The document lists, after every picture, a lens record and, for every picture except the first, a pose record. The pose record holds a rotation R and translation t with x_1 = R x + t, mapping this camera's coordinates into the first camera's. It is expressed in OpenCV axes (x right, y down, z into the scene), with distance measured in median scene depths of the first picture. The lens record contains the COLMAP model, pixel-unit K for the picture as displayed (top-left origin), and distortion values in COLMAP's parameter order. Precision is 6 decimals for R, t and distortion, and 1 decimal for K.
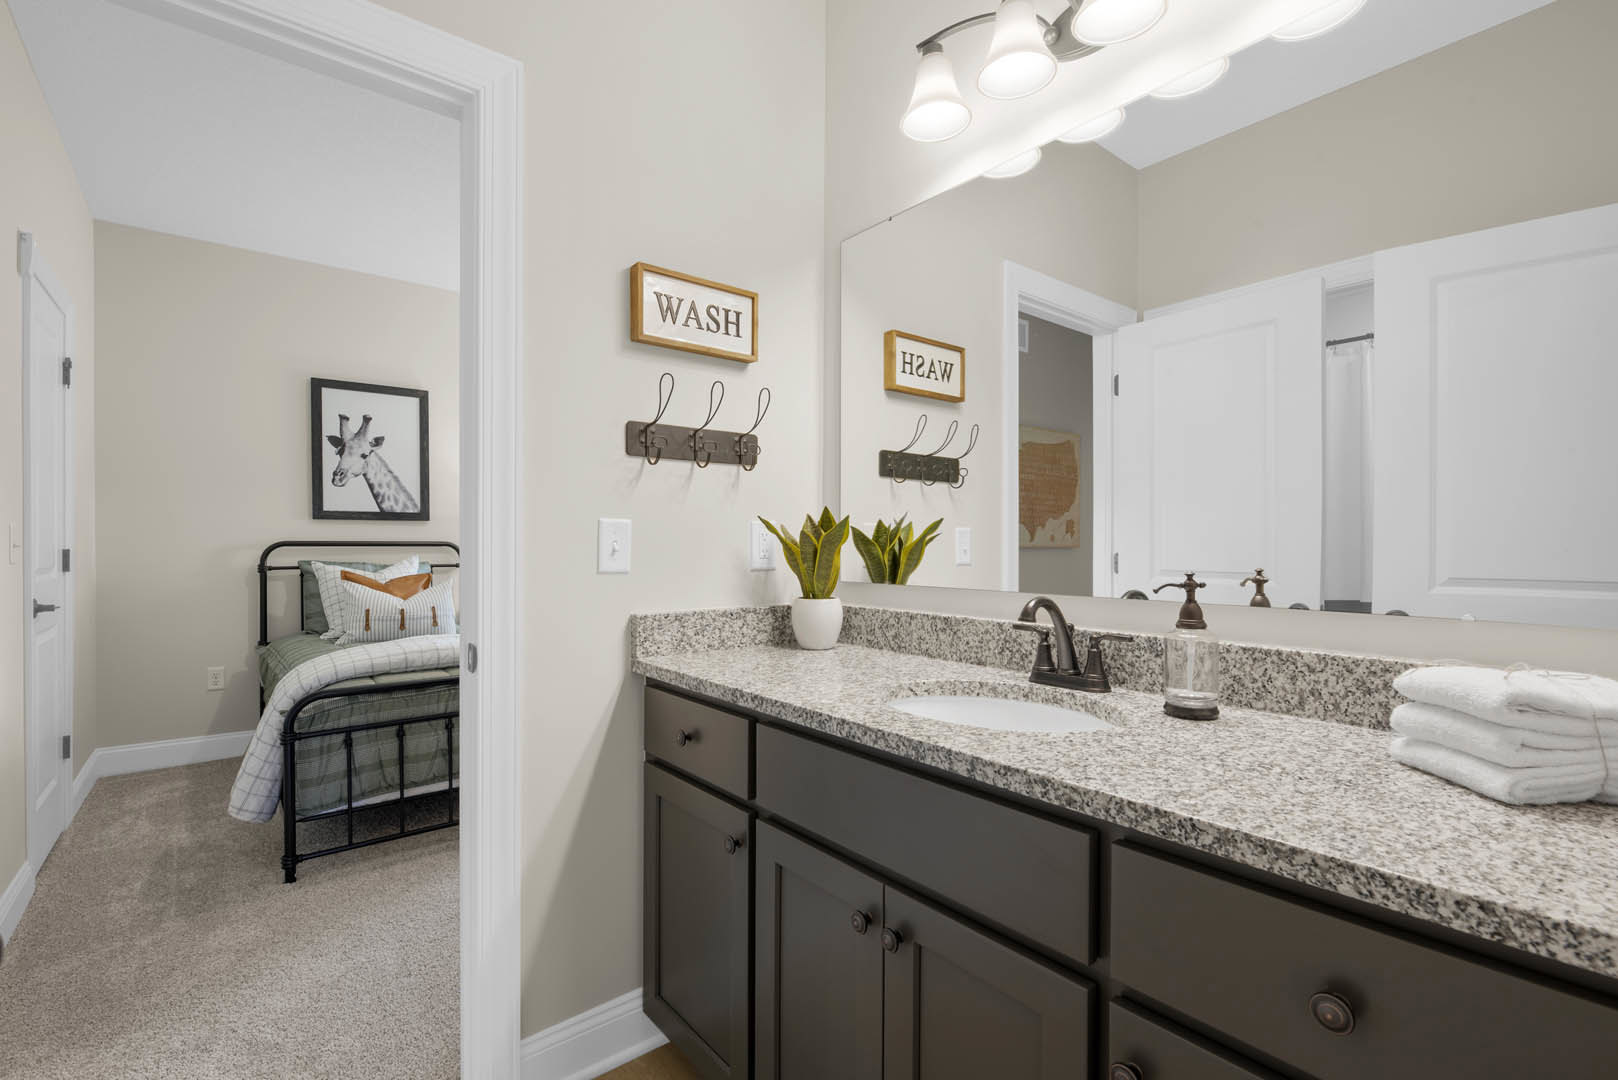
lens RADIAL K [[709.4, 0, 768.9], [0, 709.4, 544.6], [0, 0, 1]] dist [0.001655, -0.000458]
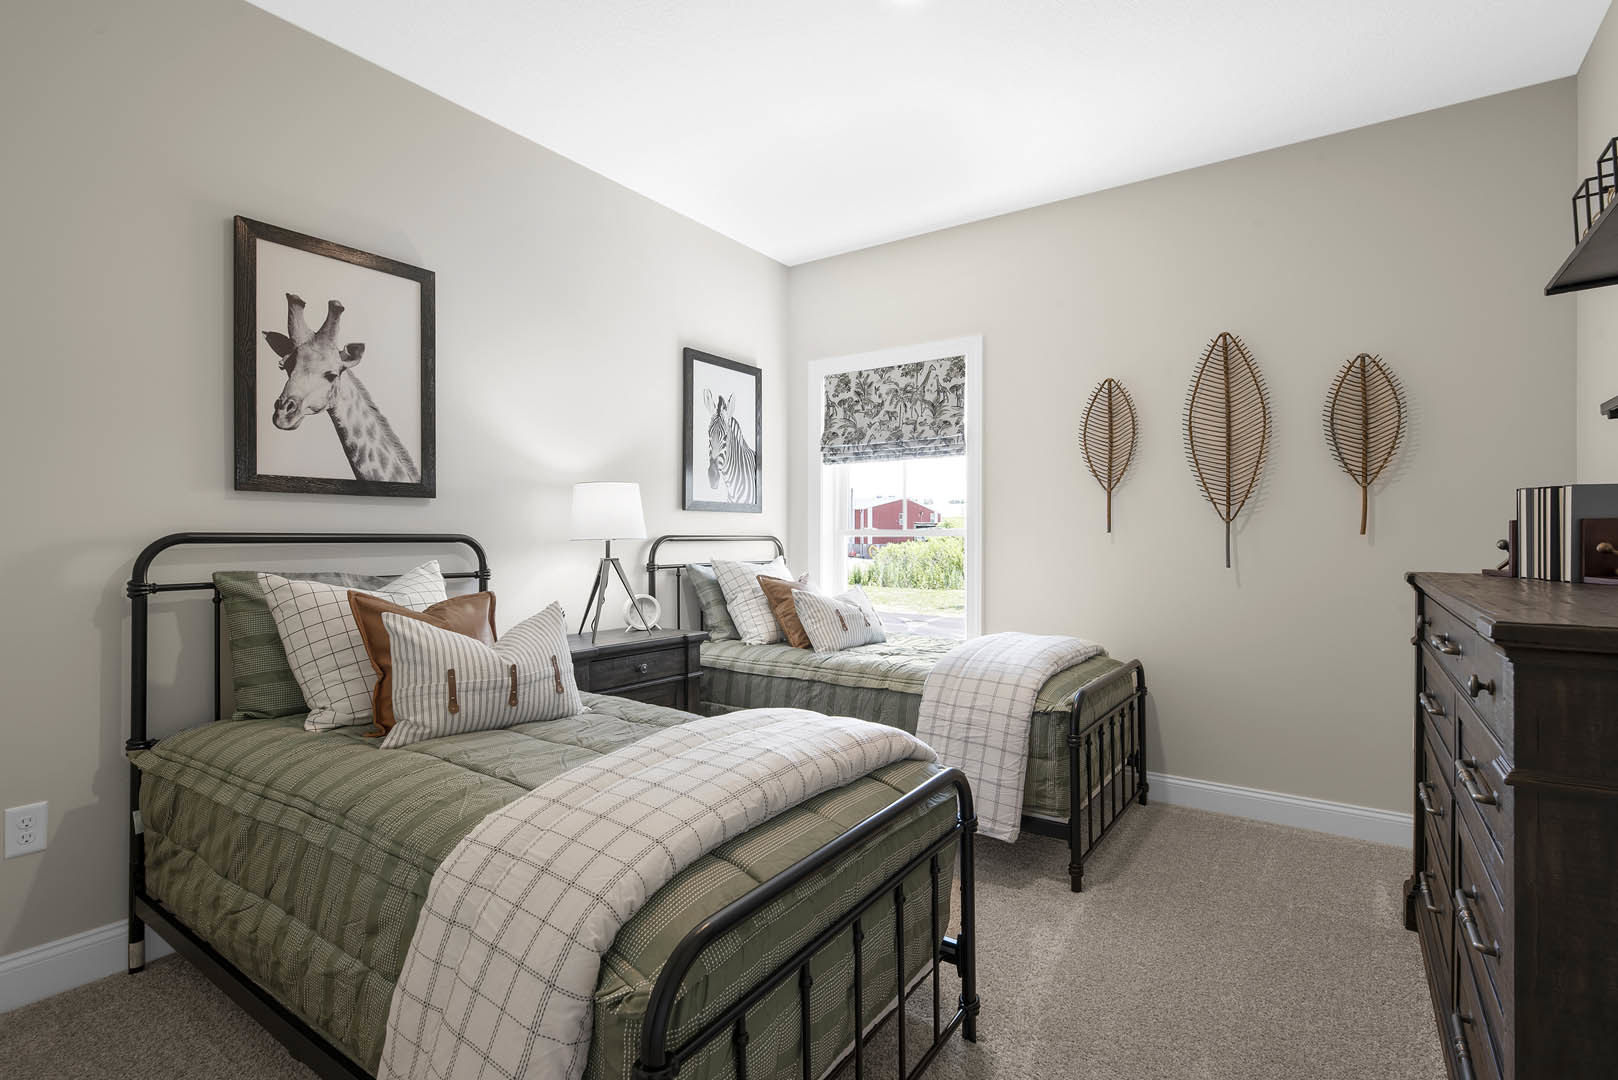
lens RADIAL K [[772.6, 0, 773.2], [0, 772.6, 527.8], [0, 0, 1]] dist [0.001720, 0.000255]
pose [[0.958390, 0.004758, 0.285423, -0.417301], [-0.000912, 0.999907, -0.013607, -0.001346], [-0.285461, 0.012780, 0.958305, 0.342047]]
